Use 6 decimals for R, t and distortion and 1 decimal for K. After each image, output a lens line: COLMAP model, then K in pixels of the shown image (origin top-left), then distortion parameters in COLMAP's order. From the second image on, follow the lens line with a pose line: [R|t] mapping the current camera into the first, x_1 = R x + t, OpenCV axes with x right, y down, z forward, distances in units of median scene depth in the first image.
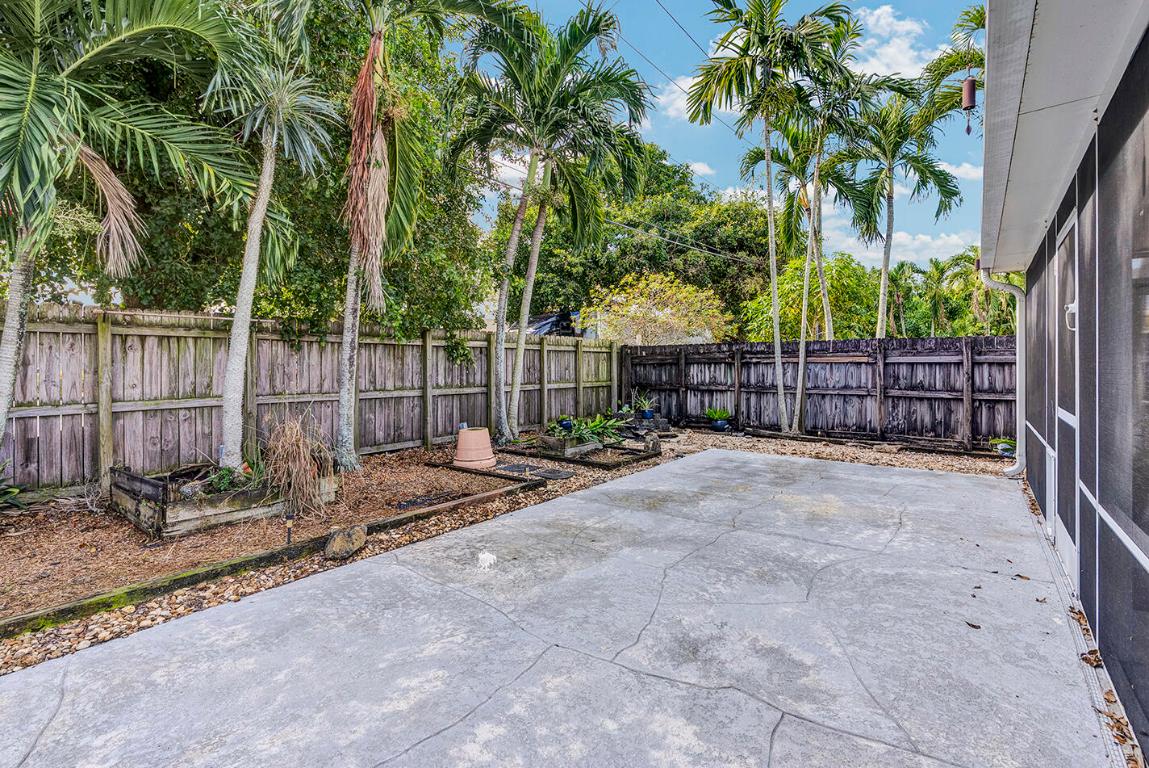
lens RADIAL K [[526.5, 0, 590.5], [0, 526.5, 363.2], [0, 0, 1]] dist [-0.007987, 0.002310]
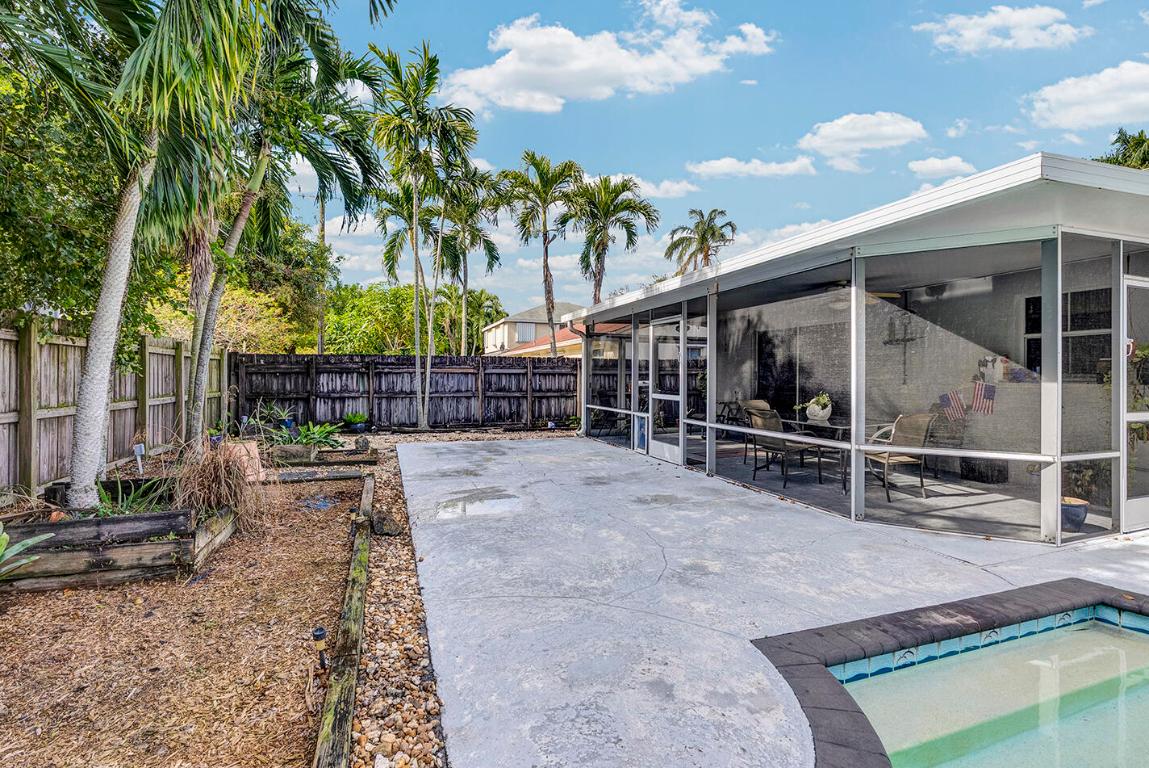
lens RADIAL K [[526.5, 0, 567.9], [0, 526.5, 383.2], [0, 0, 1]] dist [-0.007987, 0.002310]
pose [[0.564715, -0.010136, 0.825224, -0.498964], [-0.006941, 0.999831, 0.017031, 0.000143], [-0.825257, -0.015345, 0.564549, -0.001115]]
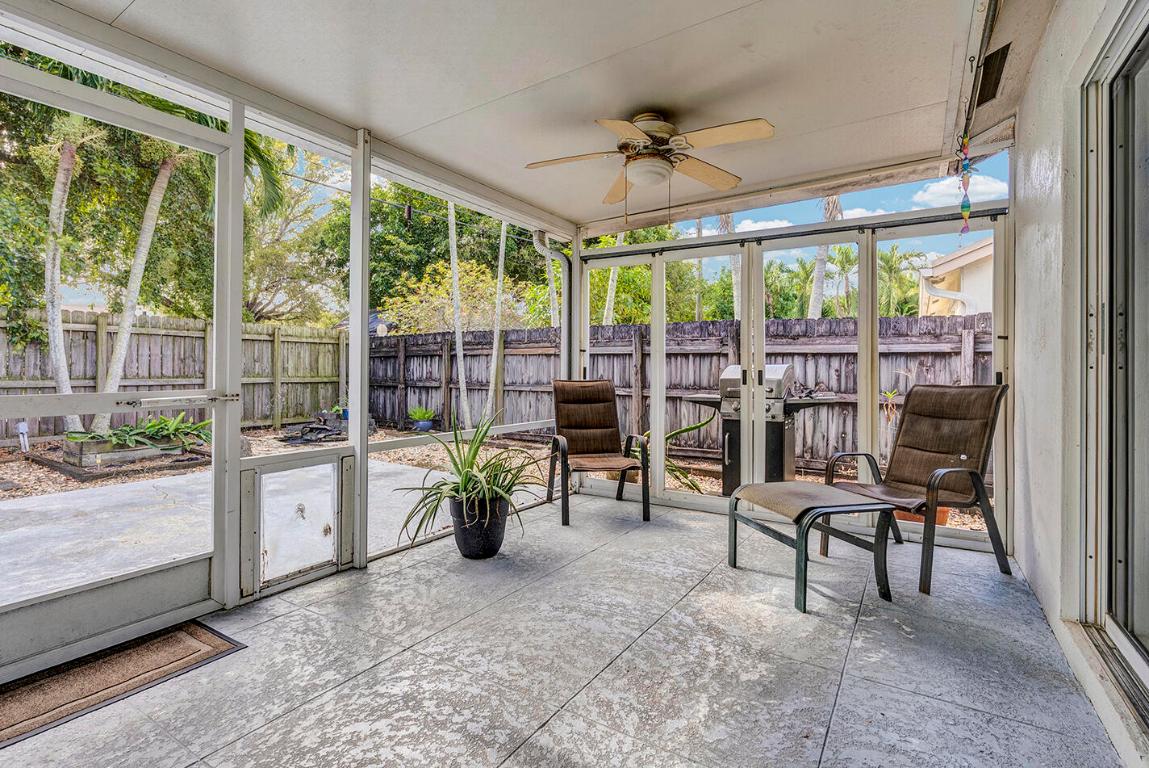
lens RADIAL K [[526.5, 0, 597.1], [0, 526.5, 366.3], [0, 0, 1]] dist [-0.007987, 0.002310]
pose [[0.996890, 0.008138, 0.078387, 0.541746], [-0.008120, 0.999967, -0.000548, 0.018983], [-0.078389, -0.000090, 0.996923, 0.129219]]
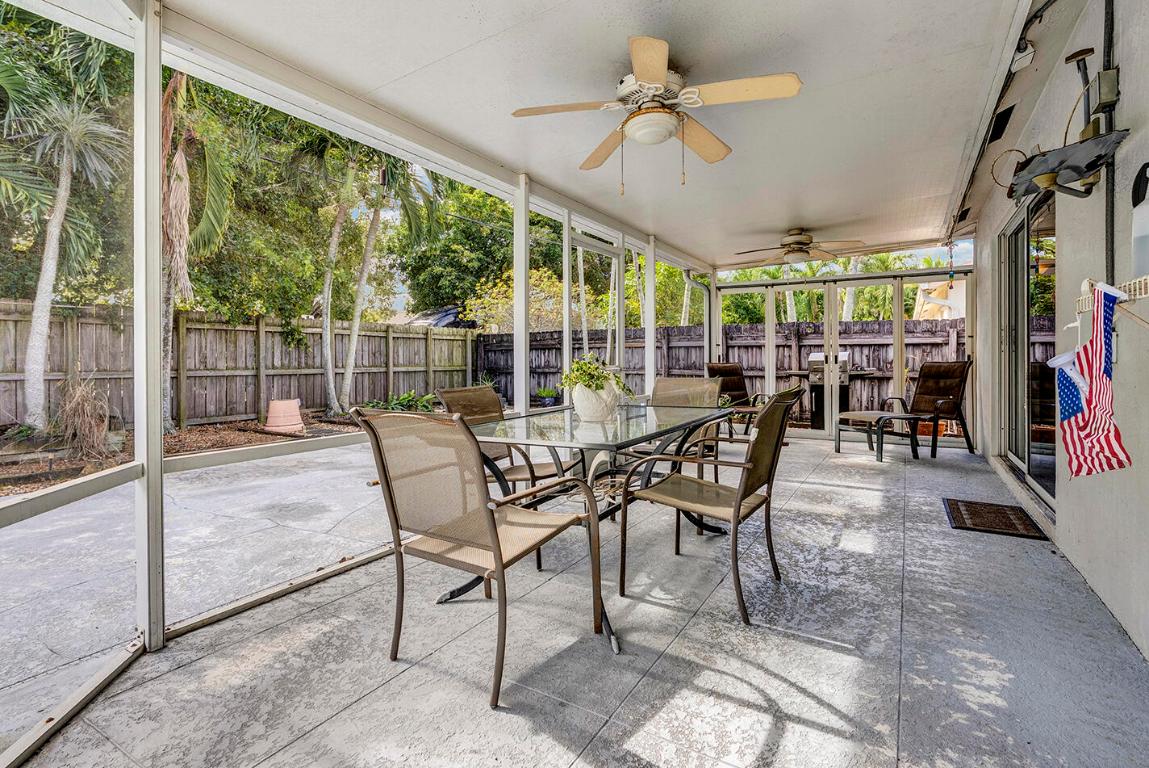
lens RADIAL K [[526.5, 0, 594.1], [0, 526.5, 362.7], [0, 0, 1]] dist [-0.007987, 0.002310]
pose [[0.995687, -0.003274, 0.092720, 0.279818], [0.002400, 0.999952, 0.009534, 0.023670], [-0.092746, -0.009270, 0.995647, -0.187281]]
